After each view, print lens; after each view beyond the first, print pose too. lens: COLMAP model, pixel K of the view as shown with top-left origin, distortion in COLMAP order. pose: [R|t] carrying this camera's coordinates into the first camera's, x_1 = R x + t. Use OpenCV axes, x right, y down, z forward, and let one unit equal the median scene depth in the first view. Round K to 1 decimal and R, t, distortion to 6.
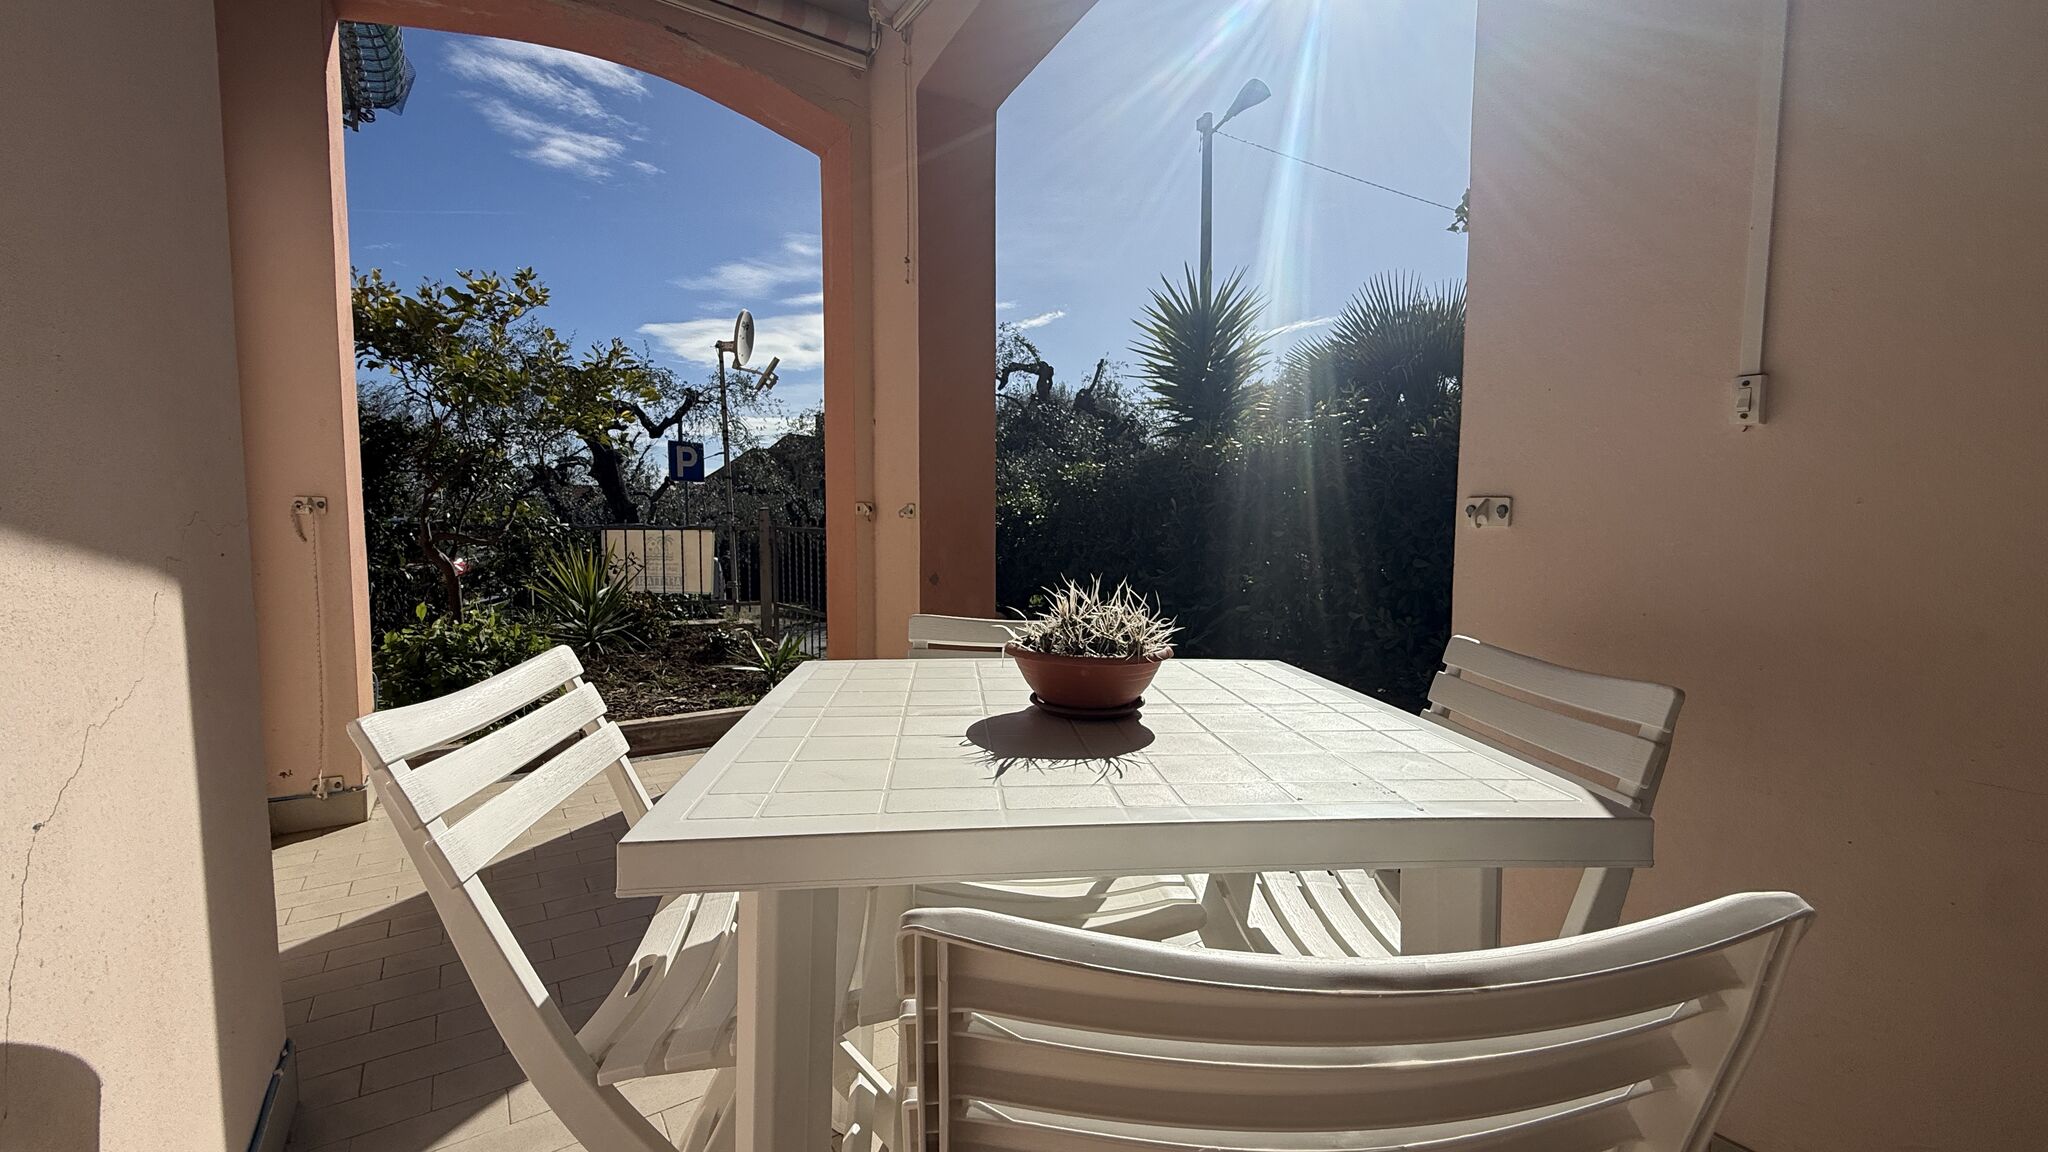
lens RADIAL K [[808.1, 0, 1014.3], [0, 808.1, 578.0], [0, 0, 1]] dist [-0.001297, -0.000981]
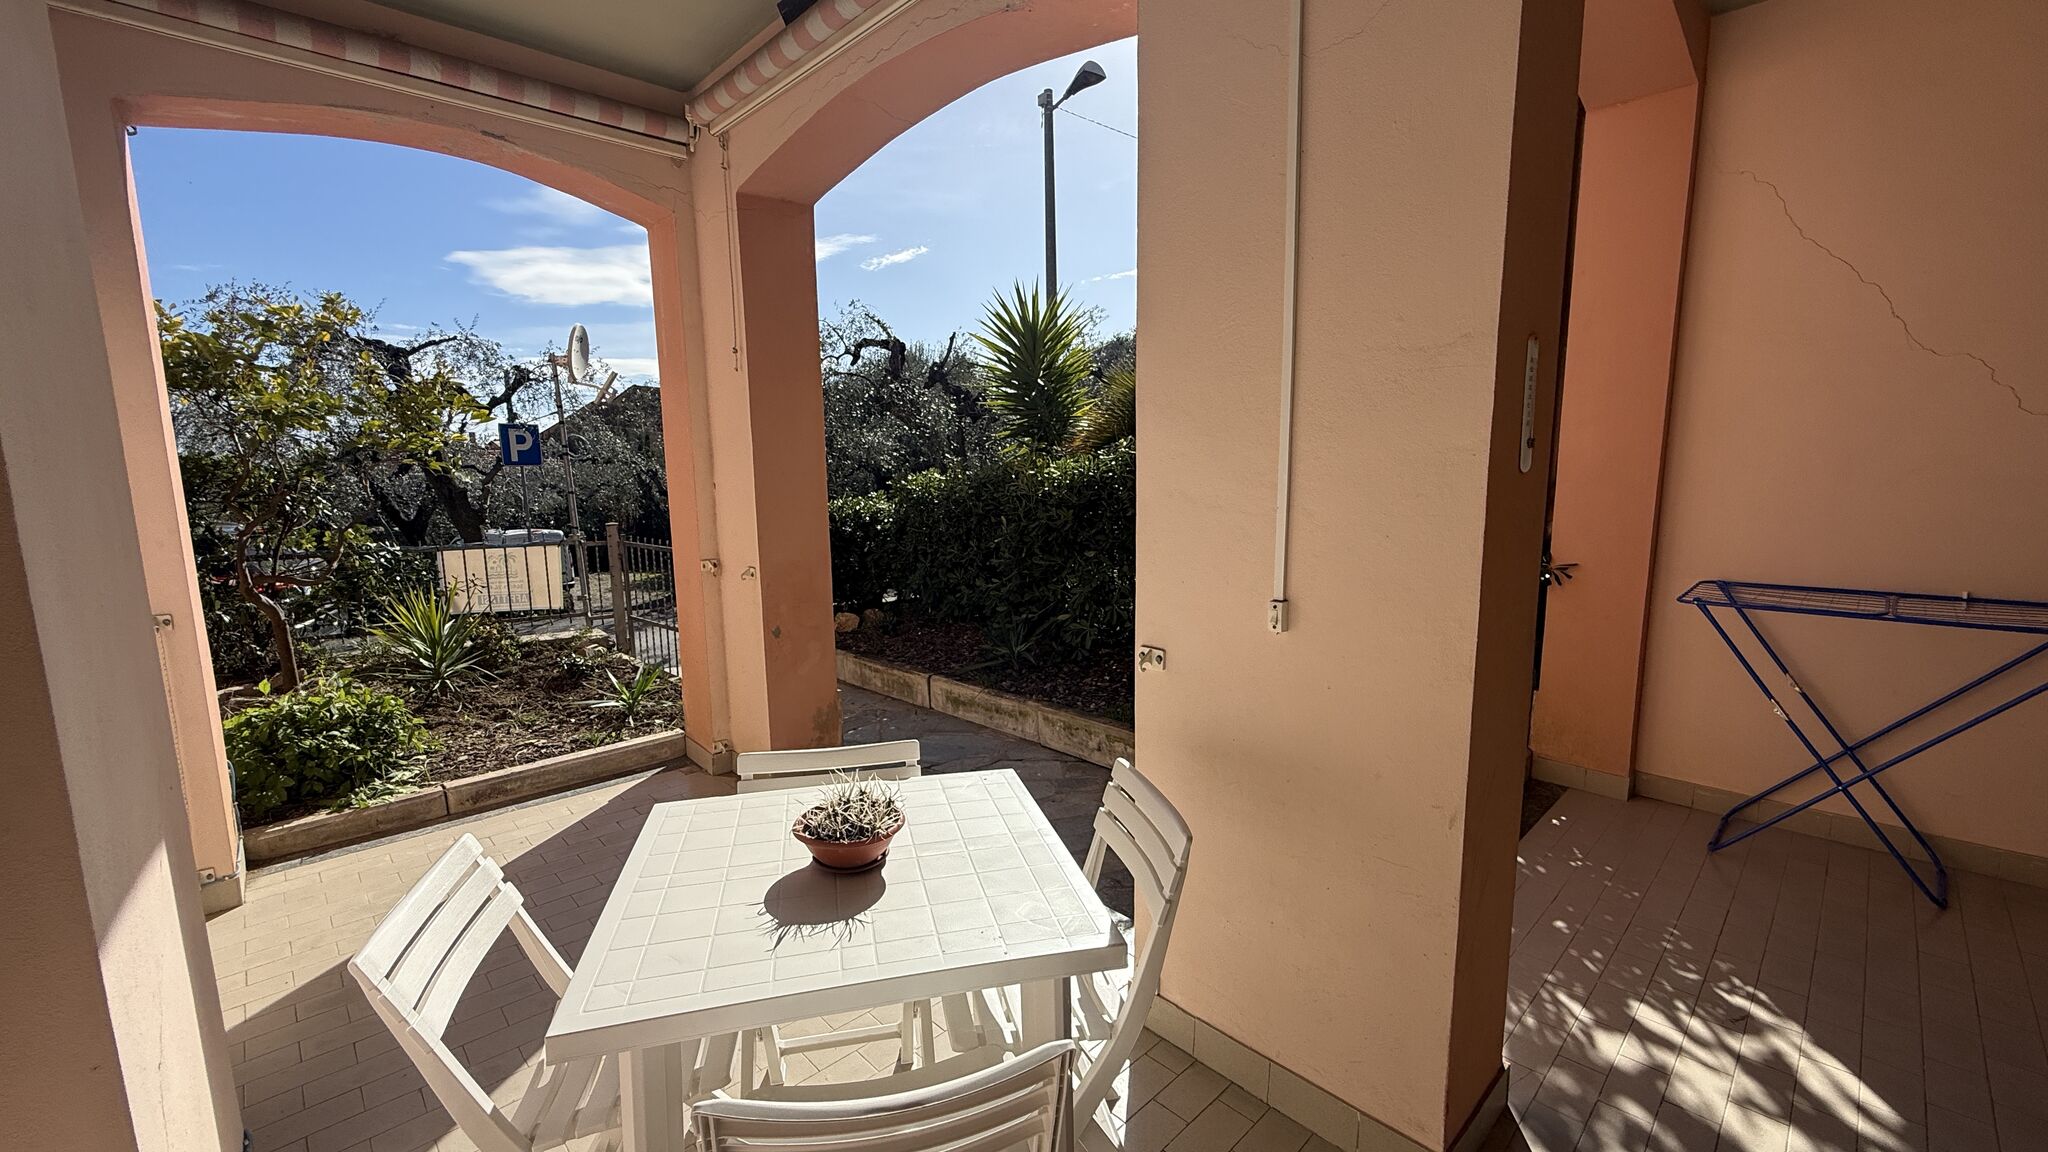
lens RADIAL K [[808.1, 0, 1014.3], [0, 808.1, 578.0], [0, 0, 1]] dist [-0.001297, -0.000981]
pose [[0.986934, -0.041229, 0.155762, 0.034262], [0.030415, 0.996999, 0.071185, -0.089705], [-0.158229, -0.065517, 0.985226, -0.098839]]
